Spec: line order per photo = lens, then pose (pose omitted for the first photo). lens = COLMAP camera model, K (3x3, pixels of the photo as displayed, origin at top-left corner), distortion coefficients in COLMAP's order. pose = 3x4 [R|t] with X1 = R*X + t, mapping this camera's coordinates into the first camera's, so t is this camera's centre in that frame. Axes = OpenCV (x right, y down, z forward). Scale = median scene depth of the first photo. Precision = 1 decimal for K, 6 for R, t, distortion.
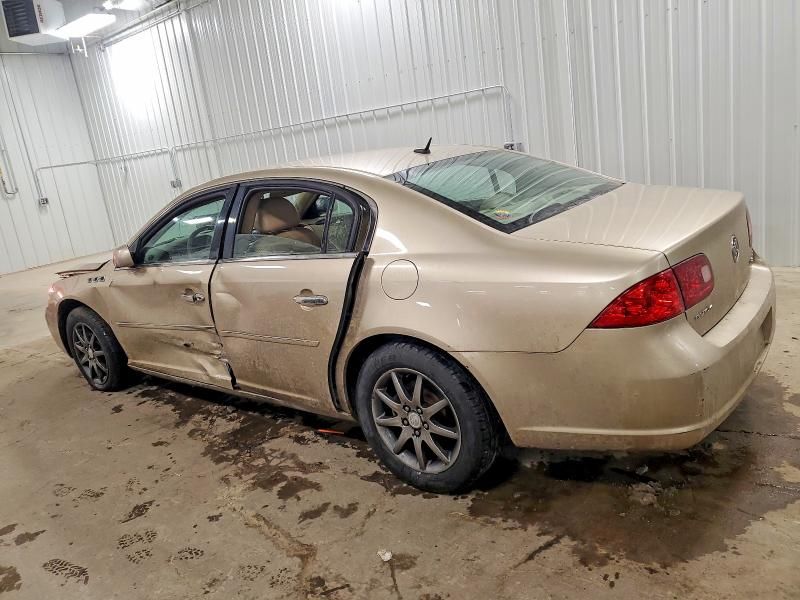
lens RADIAL K [[649.5, 0, 401.1], [0, 649.5, 305.2], [0, 0, 1]] dist [-0.000999, 0.010109]
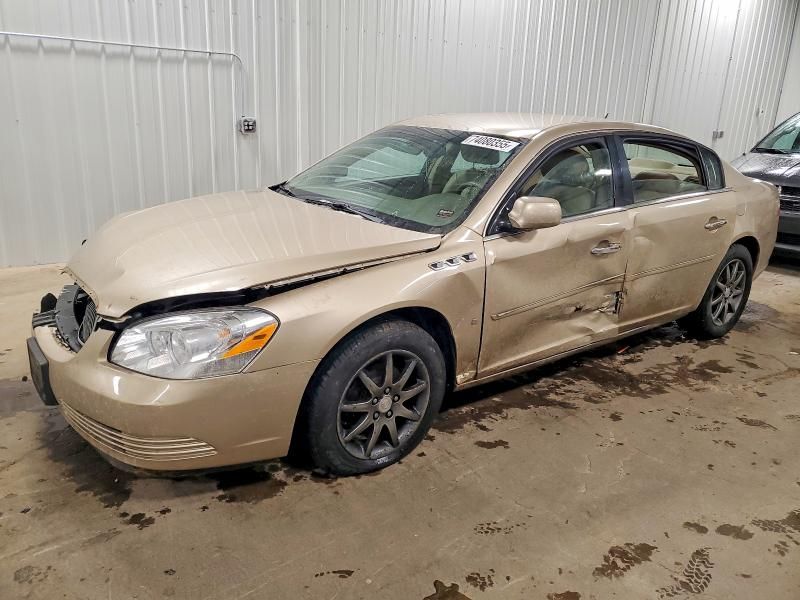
lens RADIAL K [[649.5, 0, 400.8], [0, 649.5, 297.3], [0, 0, 1]] dist [-0.000999, 0.010109]
pose [[0.196205, -0.141582, 0.970288, -1.235029], [0.177538, 0.978296, 0.106850, -0.092554], [-0.964357, 0.151298, 0.217082, 1.034879]]
